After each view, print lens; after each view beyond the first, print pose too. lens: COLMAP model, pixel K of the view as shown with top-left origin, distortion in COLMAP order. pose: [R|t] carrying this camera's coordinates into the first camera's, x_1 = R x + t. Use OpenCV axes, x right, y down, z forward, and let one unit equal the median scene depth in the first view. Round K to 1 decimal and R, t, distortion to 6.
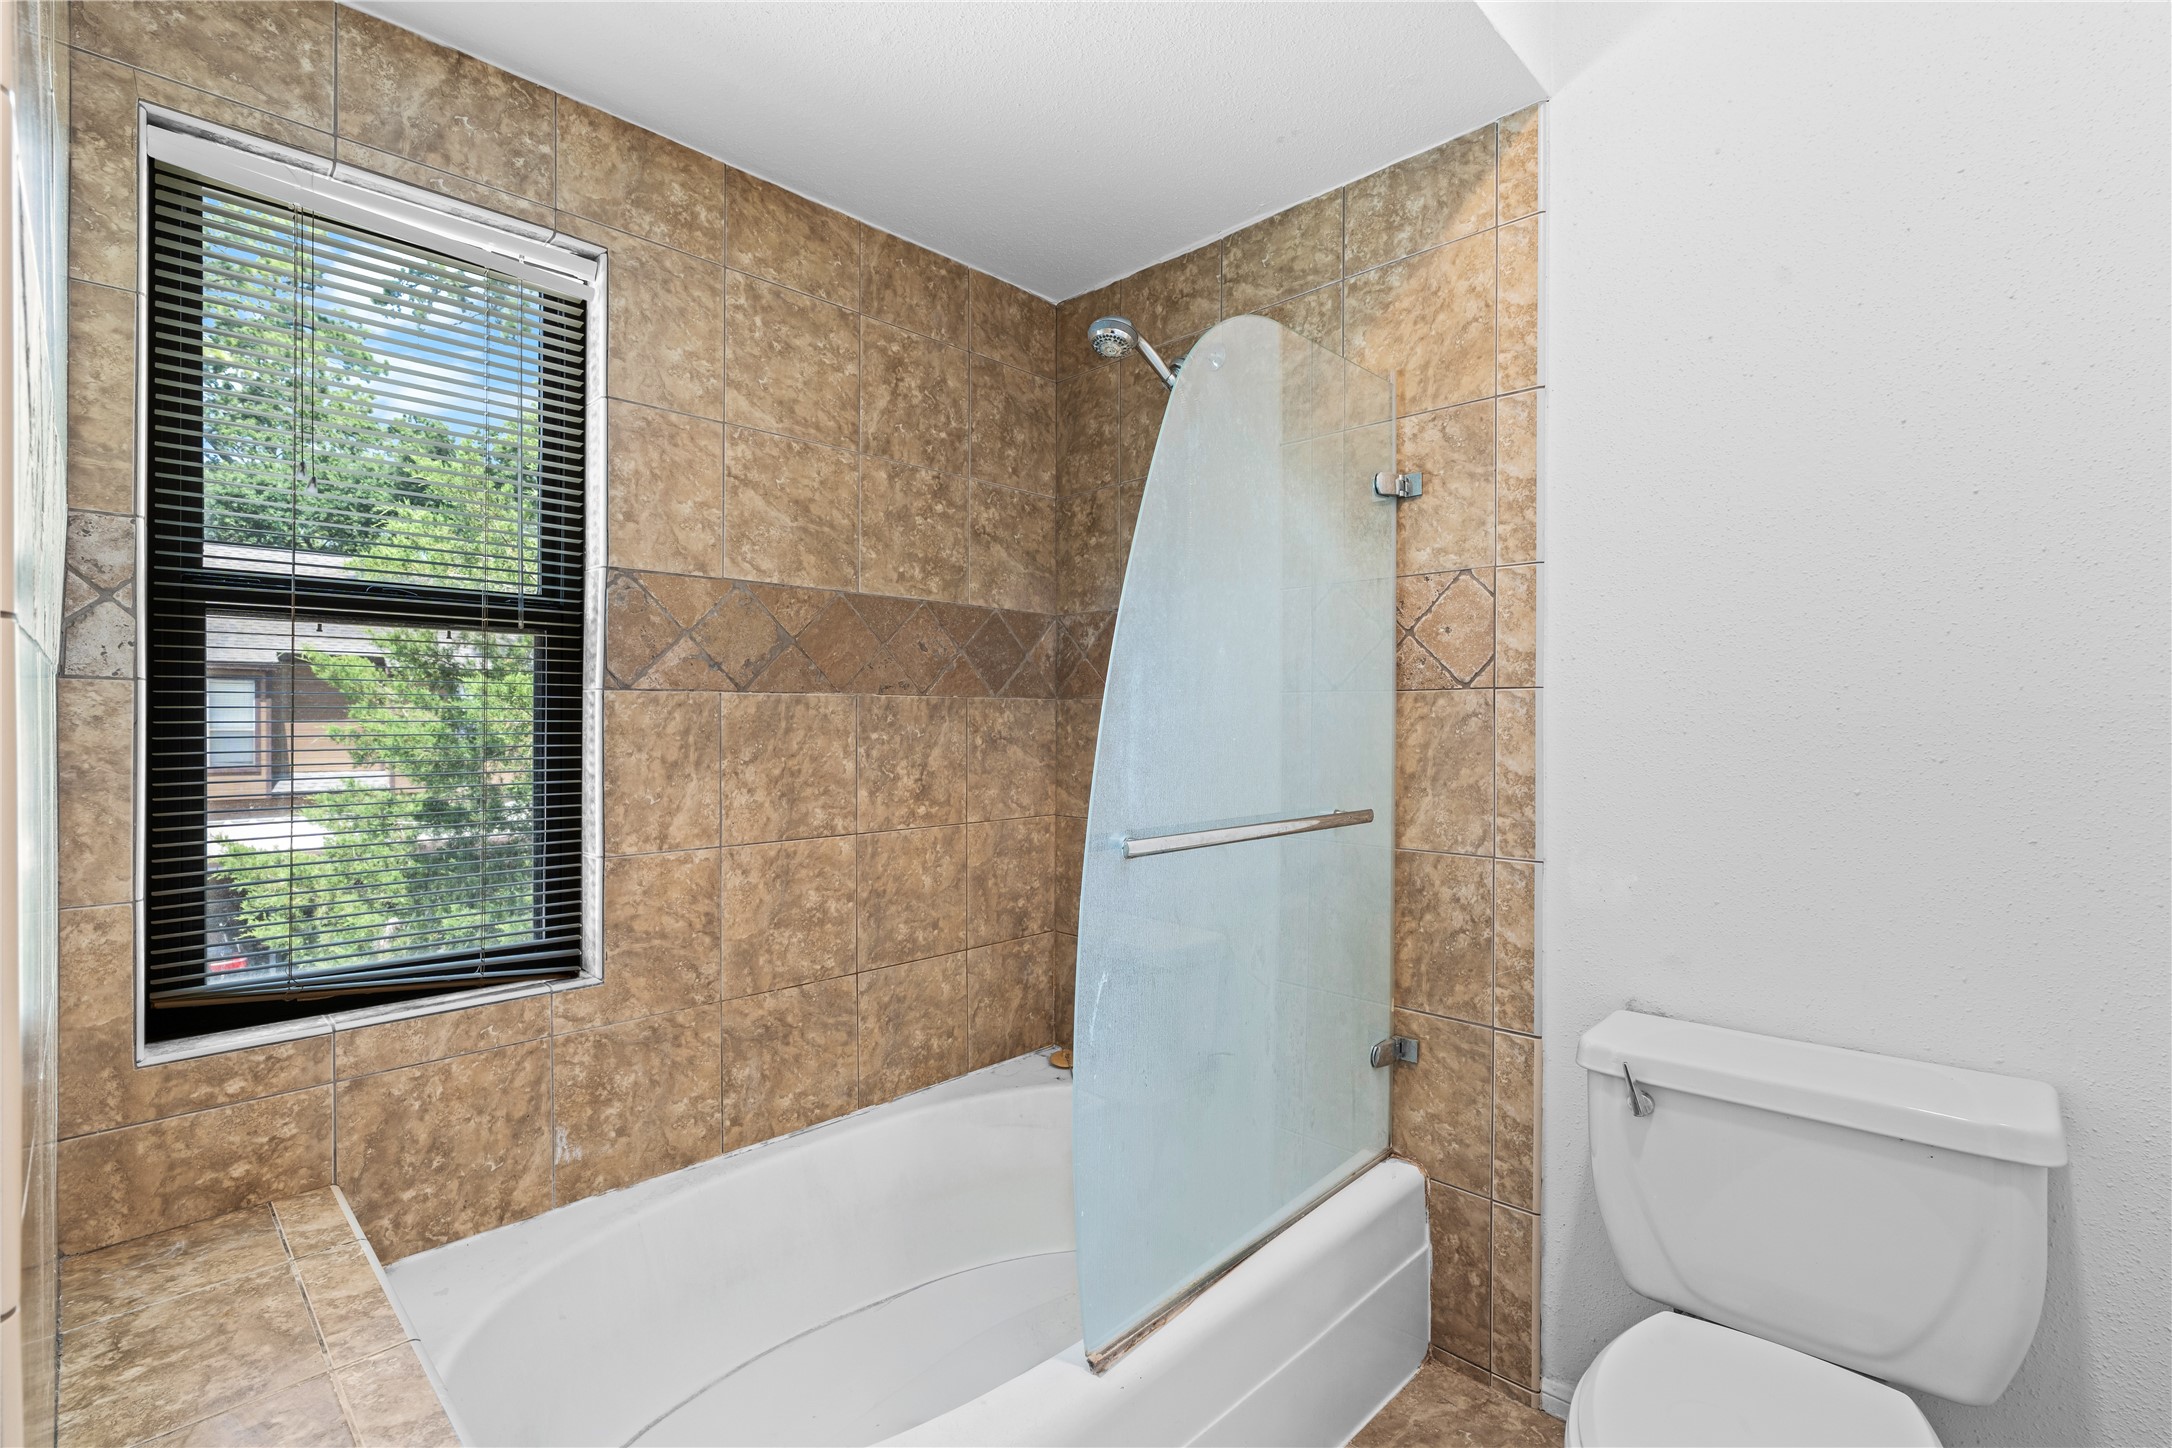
lens RADIAL K [[980.1, 0, 1079.3], [0, 980.1, 729.4], [0, 0, 1]] dist [-0.003983, 0.001841]
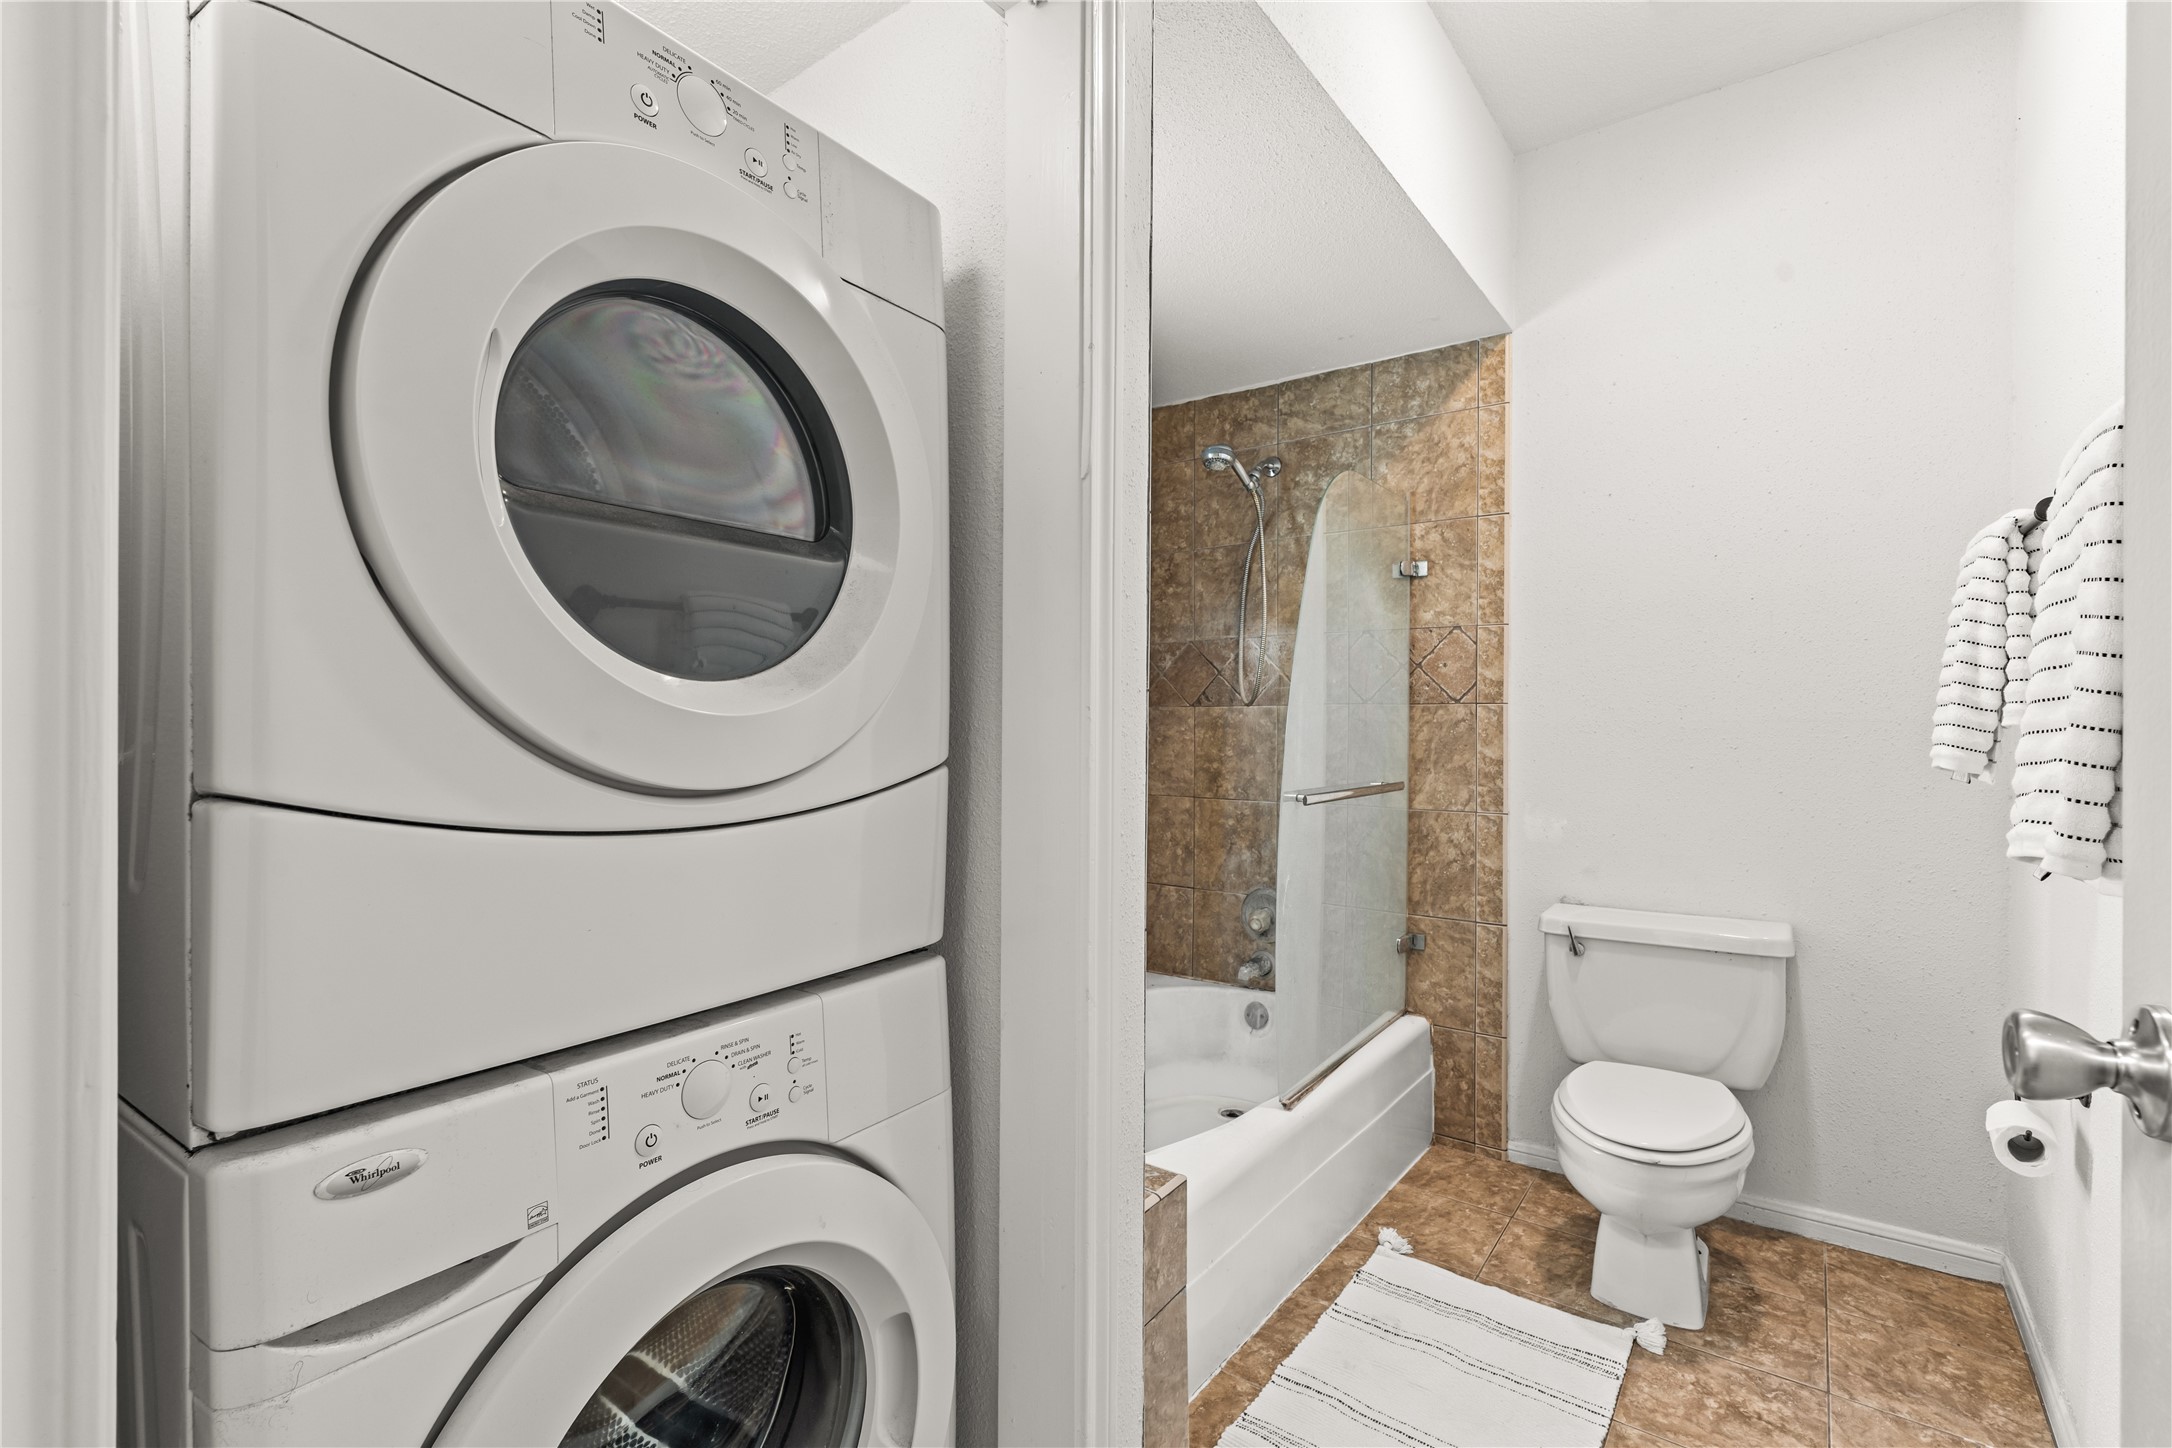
lens RADIAL K [[980.1, 0, 1091.1], [0, 980.1, 727.4], [0, 0, 1]] dist [-0.003983, 0.001841]
pose [[0.990397, -0.001001, 0.138253, -0.386407], [0.001045, 0.999999, -0.000246, -0.004160], [-0.138252, 0.000388, 0.990397, -0.442998]]
